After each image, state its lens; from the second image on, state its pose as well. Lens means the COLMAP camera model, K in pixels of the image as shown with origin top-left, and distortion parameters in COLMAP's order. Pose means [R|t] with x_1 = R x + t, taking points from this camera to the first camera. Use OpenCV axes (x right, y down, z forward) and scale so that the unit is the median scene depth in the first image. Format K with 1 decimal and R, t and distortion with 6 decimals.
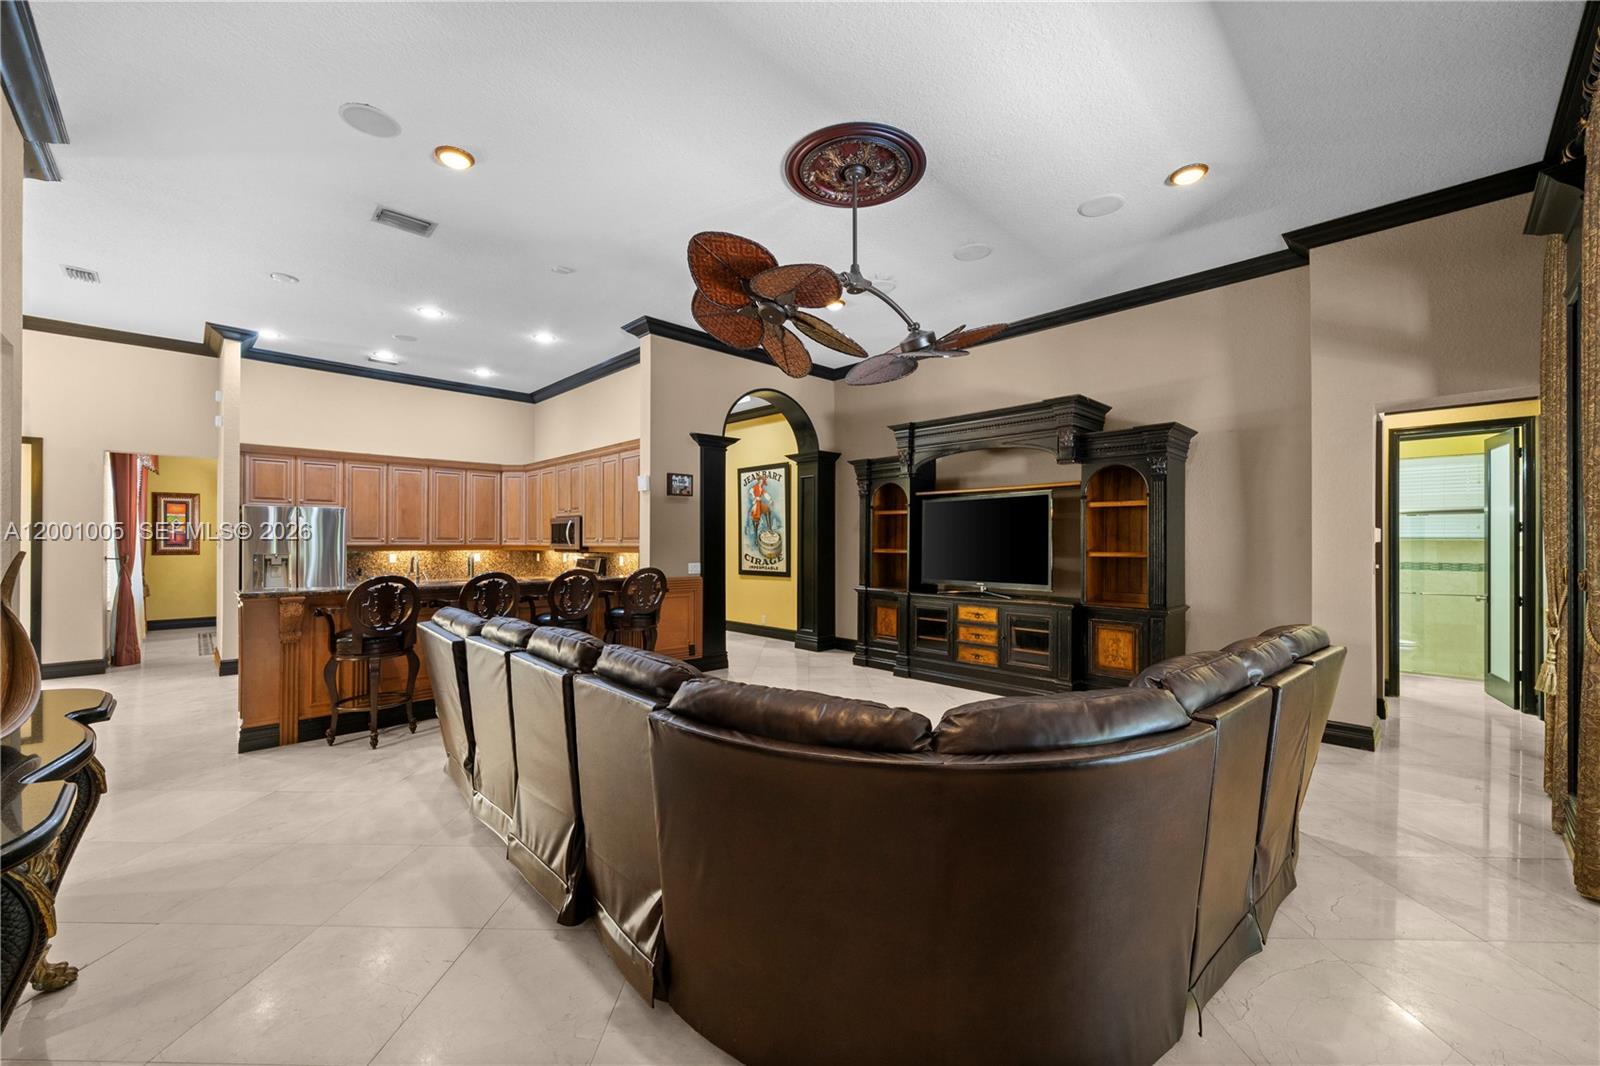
lens RADIAL K [[639.2, 0, 808.2], [0, 639.2, 538.5], [0, 0, 1]] dist [-0.001492, -0.000274]
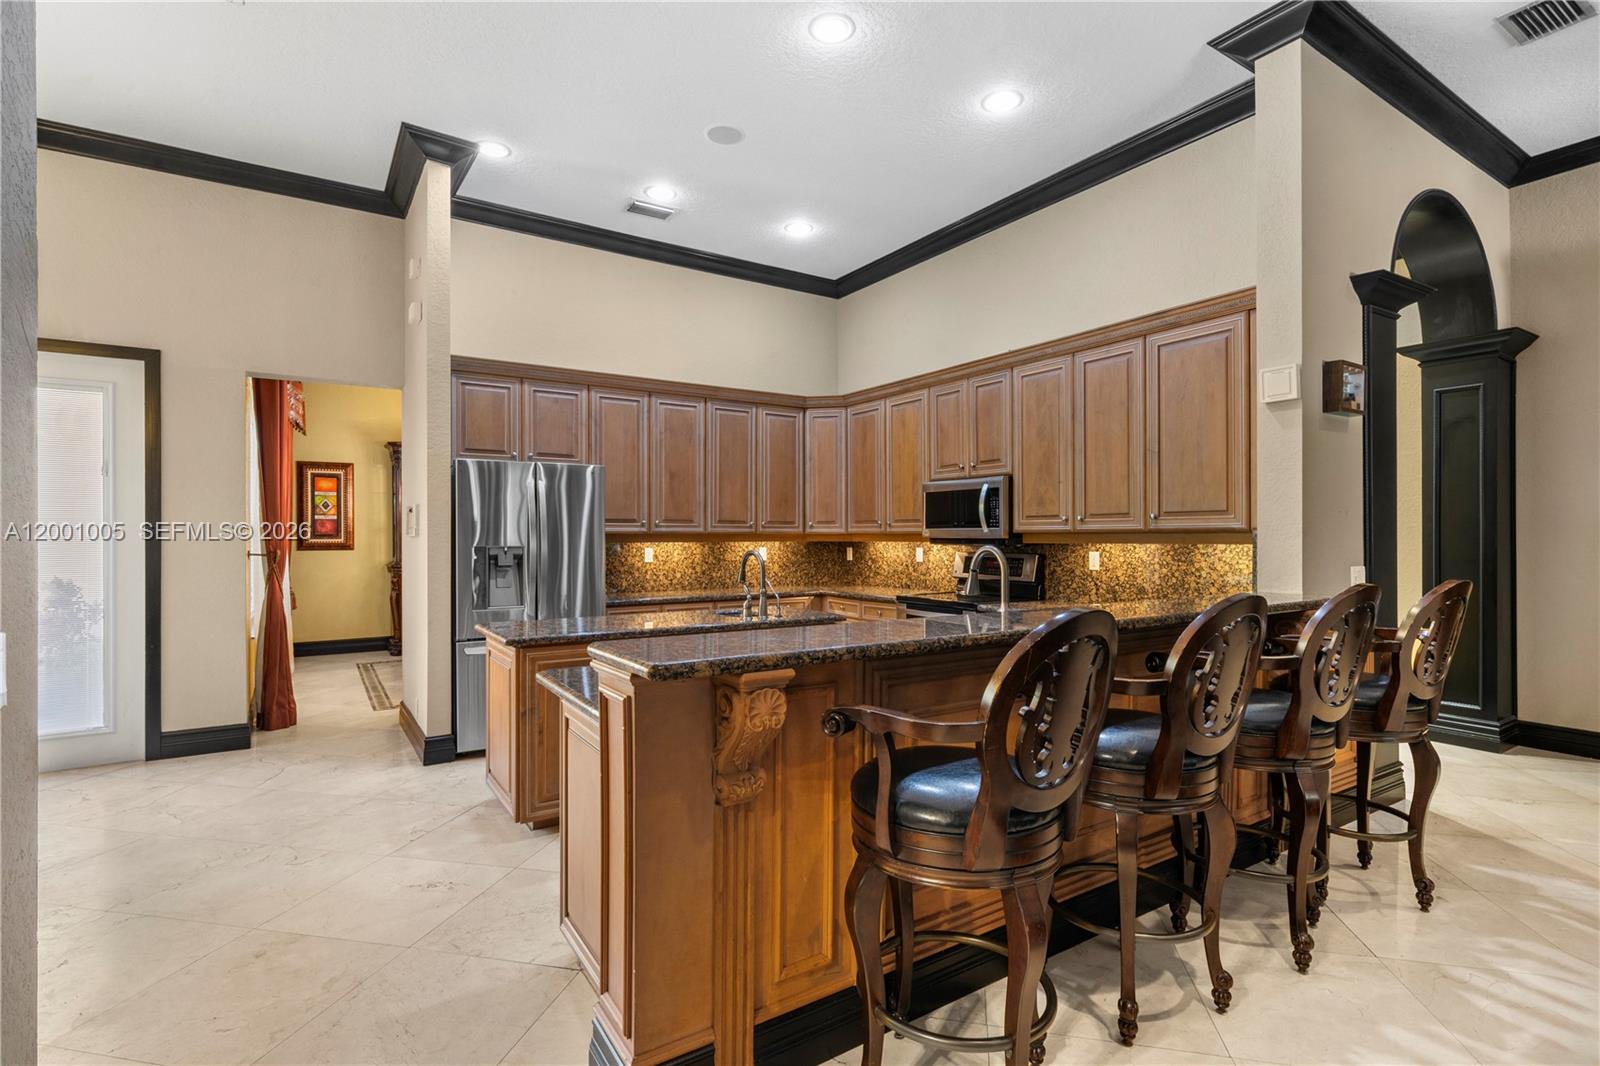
lens RADIAL K [[767.8, 0, 798.2], [0, 767.8, 538.8], [0, 0, 1]] dist [-0.003881, -0.000642]
pose [[0.980346, -0.002802, -0.197267, -0.399913], [0.004234, 0.999968, 0.006836, 0.012552], [0.197241, -0.007537, 0.980326, 0.349088]]
